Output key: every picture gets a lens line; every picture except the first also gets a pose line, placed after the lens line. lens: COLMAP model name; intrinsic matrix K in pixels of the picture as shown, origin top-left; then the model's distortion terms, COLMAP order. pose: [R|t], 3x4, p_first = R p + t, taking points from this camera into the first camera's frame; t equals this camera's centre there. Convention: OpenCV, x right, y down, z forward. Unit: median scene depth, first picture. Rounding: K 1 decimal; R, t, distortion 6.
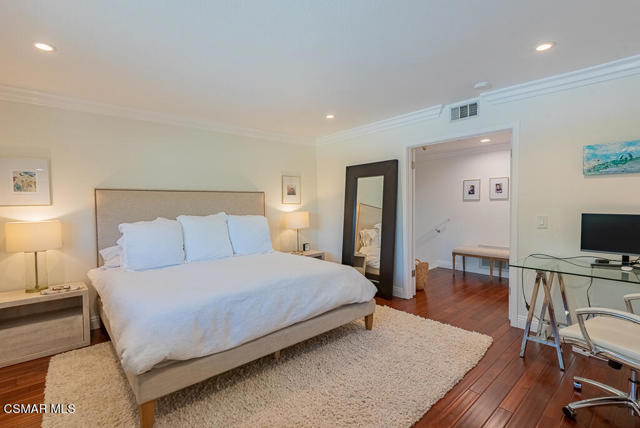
lens RADIAL K [[303.3, 0, 317.1], [0, 303.3, 213.5], [0, 0, 1]] dist [0.015241, 0.000080]
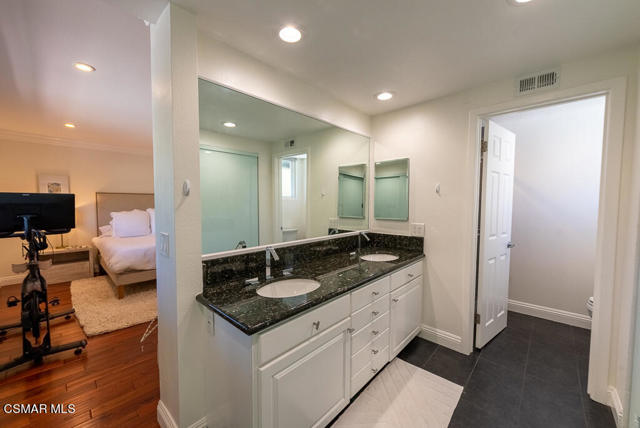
lens RADIAL K [[249.8, 0, 322.6], [0, 249.8, 215.2], [0, 0, 1]] dist [0.009114, -0.001271]
pose [[0.994547, 0.009018, 0.103895, 0.475097], [-0.010544, 0.999844, 0.014151, 0.016679], [-0.103751, -0.015169, 0.994488, -0.651639]]
